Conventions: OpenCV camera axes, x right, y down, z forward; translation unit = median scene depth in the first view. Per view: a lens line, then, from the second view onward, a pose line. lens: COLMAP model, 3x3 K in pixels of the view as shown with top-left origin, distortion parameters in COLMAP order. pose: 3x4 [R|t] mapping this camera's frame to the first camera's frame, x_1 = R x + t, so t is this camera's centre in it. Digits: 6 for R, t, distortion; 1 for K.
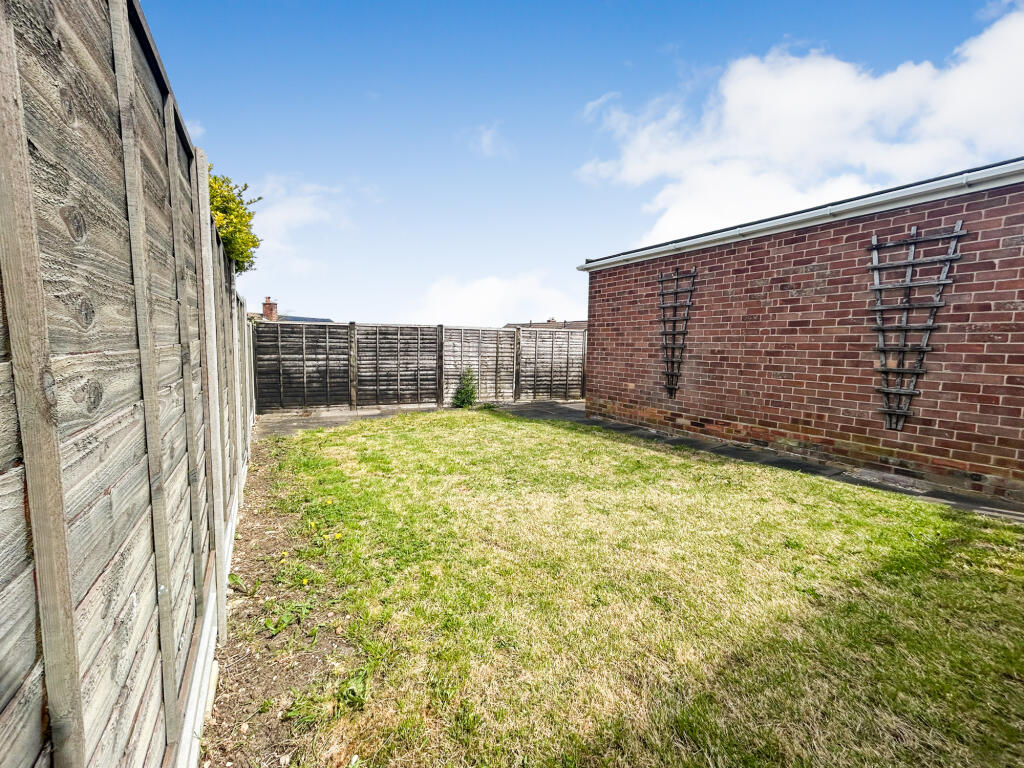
lens RADIAL K [[416.8, 0, 512.0], [0, 416.8, 384.0], [0, 0, 1]] dist [0.009003, -0.000008]
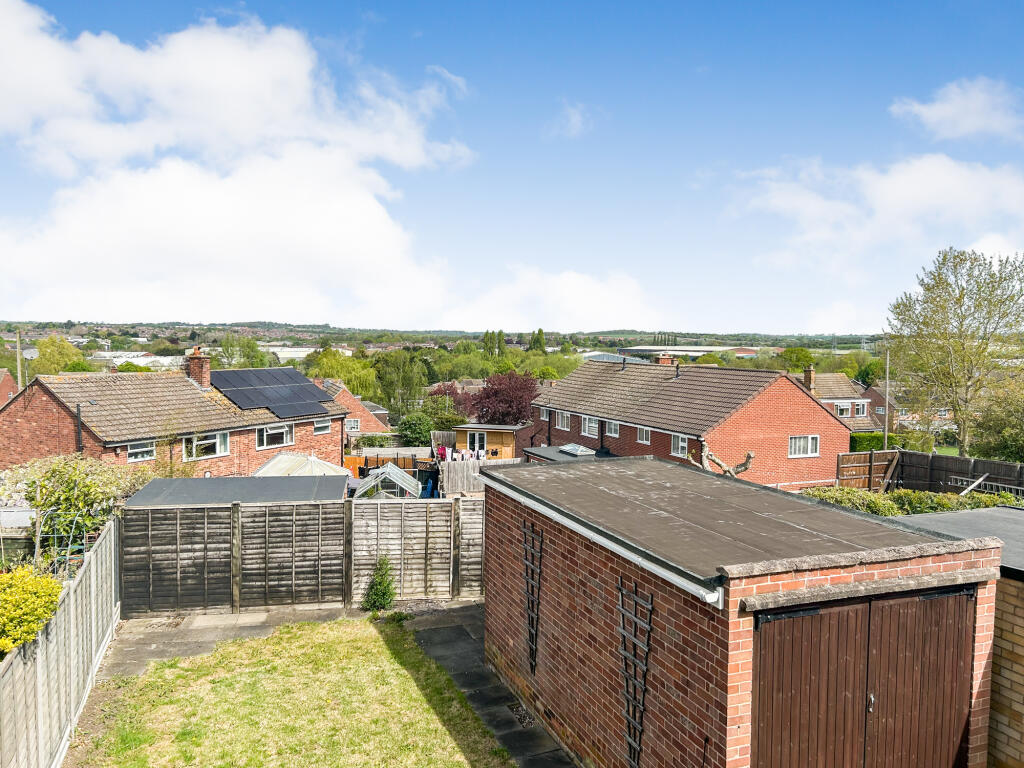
lens RADIAL K [[775.1, 0, 512.0], [0, 775.1, 384.0], [0, 0, 1]] dist [0.014624, 0.000037]
pose [[0.983181, -0.001409, -0.182627, 0.414184], [-0.007024, 0.998939, -0.045520, -0.314969], [0.182497, 0.046037, 0.982128, -0.379343]]
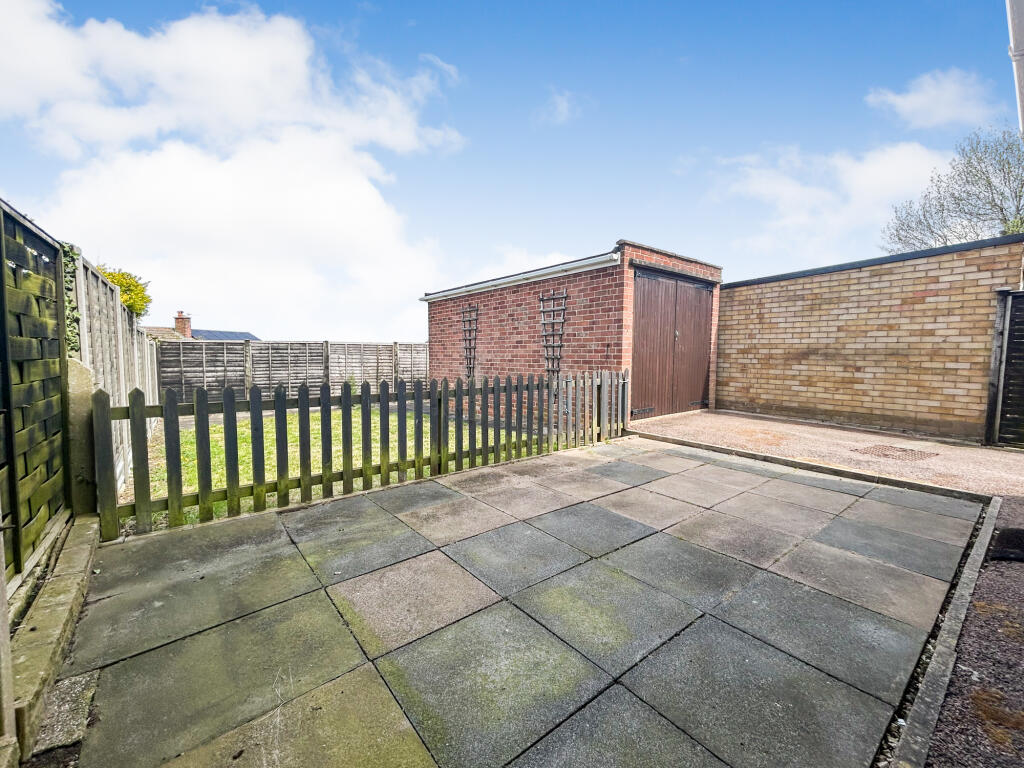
lens RADIAL K [[422.5, 0, 512.0], [0, 422.5, 384.0], [0, 0, 1]] dist [-0.001914, 0.000310]
pose [[0.991534, -0.022389, 0.127901, 0.222937], [0.025460, 0.999424, -0.022430, 0.027308], [-0.127325, 0.025497, 0.991533, -0.313892]]
